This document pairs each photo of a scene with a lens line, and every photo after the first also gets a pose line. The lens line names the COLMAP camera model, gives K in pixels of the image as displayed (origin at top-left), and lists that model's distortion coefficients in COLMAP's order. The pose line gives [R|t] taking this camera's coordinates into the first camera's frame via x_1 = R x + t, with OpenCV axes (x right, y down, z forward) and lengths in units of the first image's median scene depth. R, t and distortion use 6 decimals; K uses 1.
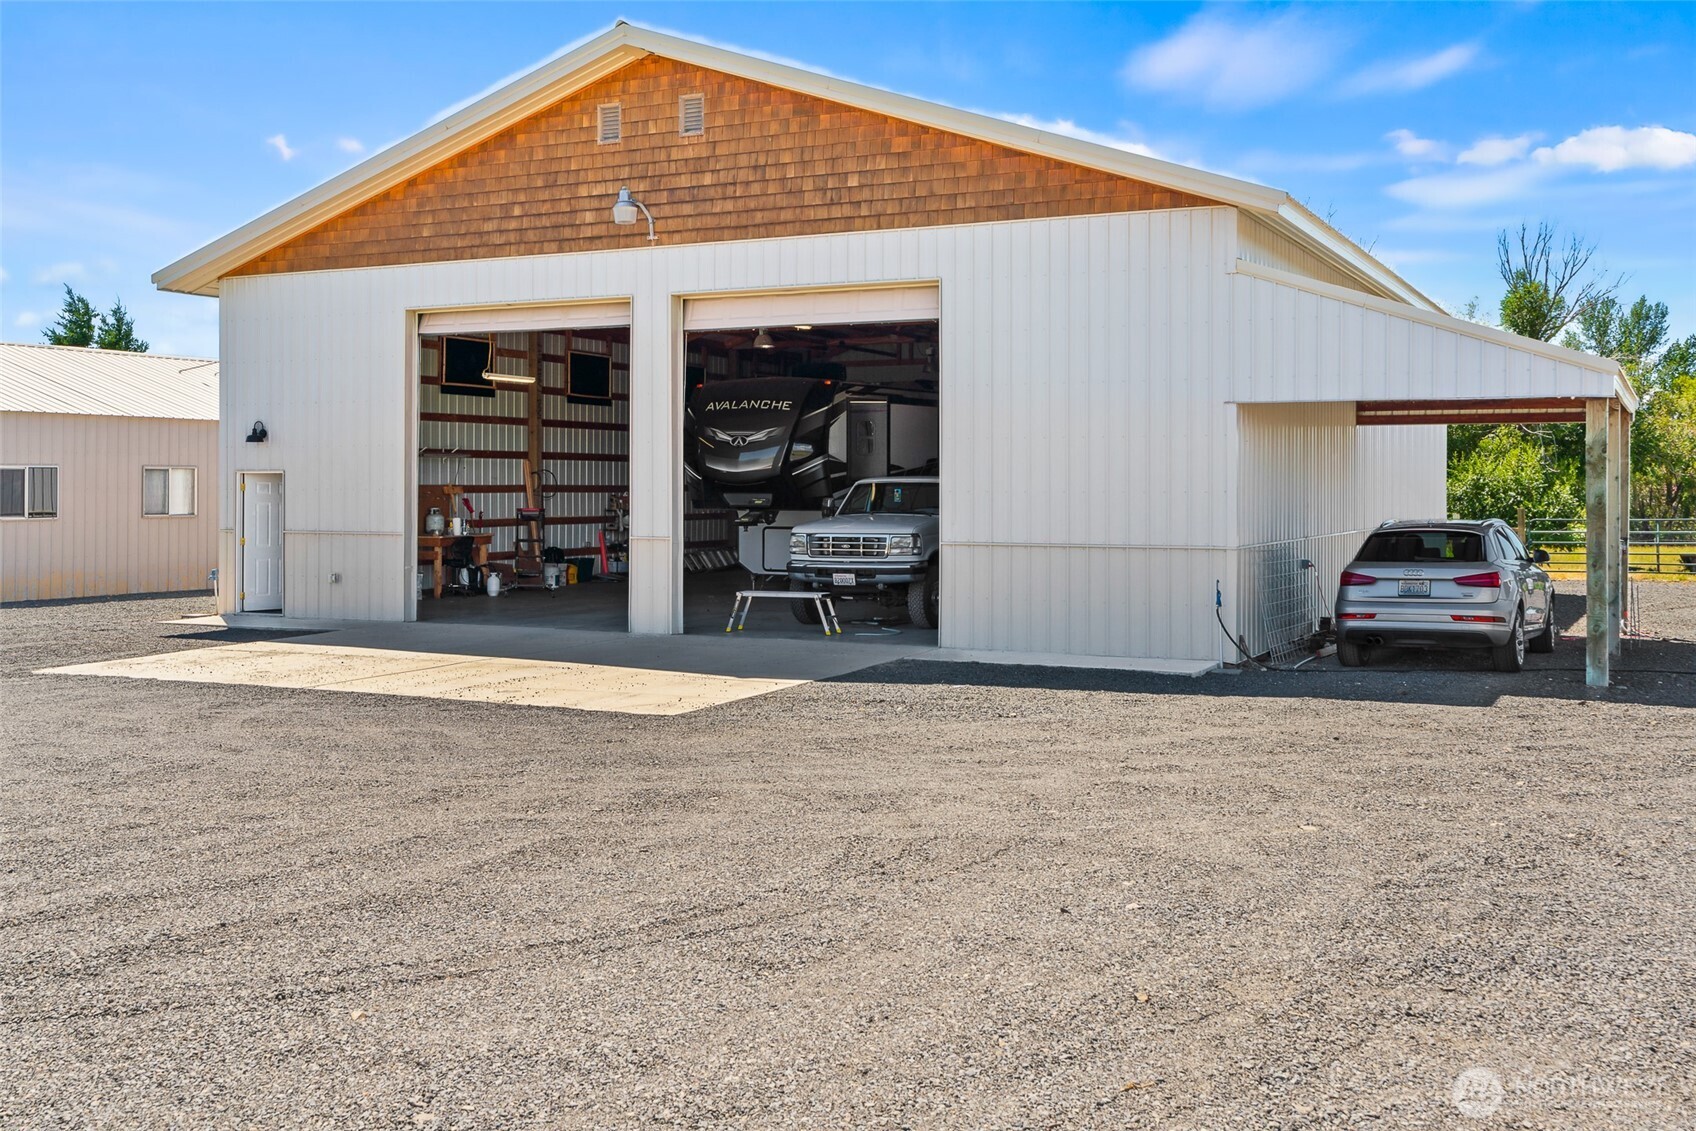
lens RADIAL K [[1706.1, 0, 848.2], [0, 1706.1, 561.5], [0, 0, 1]] dist [-0.012572, 0.000000]
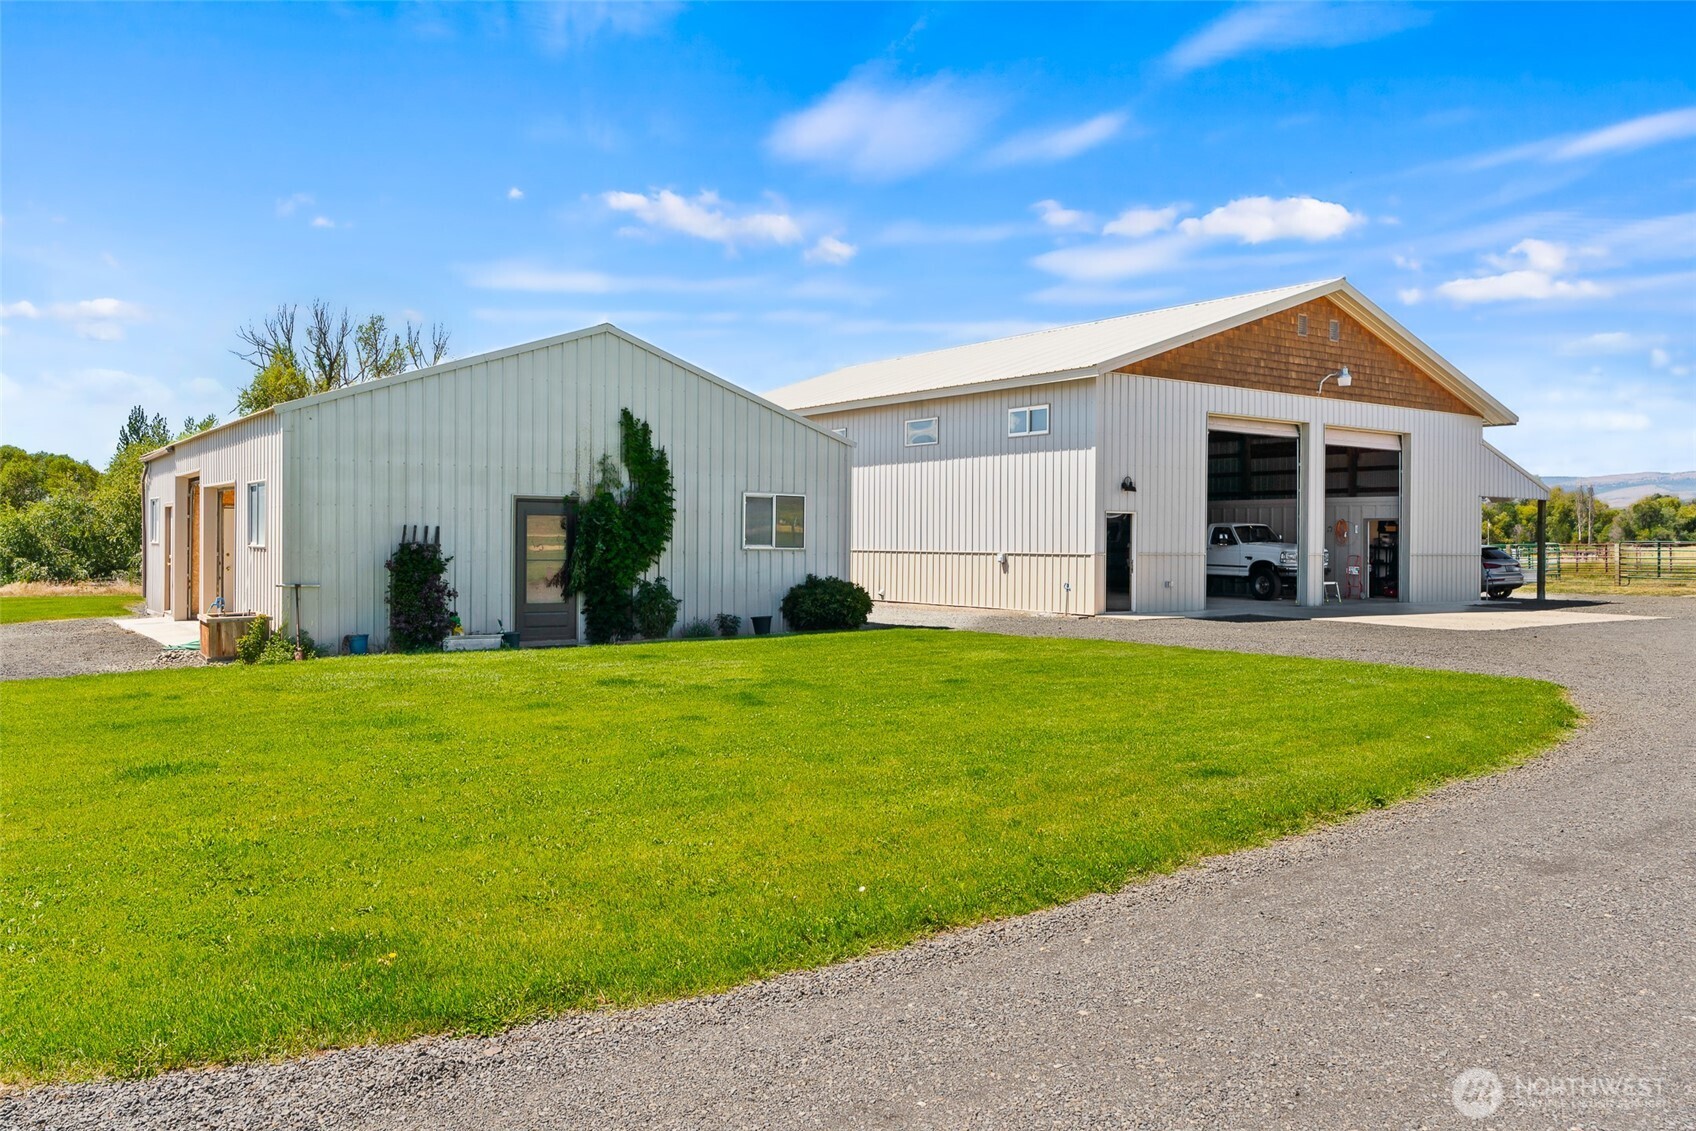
lens RADIAL K [[1262.8, 0, 822.2], [0, 1262.8, 523.3], [0, 0, 1]] dist [0.004235, -0.002160]
pose [[0.483249, 0.001501, 0.875482, -1.590874], [0.013794, 0.999861, -0.009328, -0.042694], [-0.875374, 0.016585, 0.483161, 0.819234]]
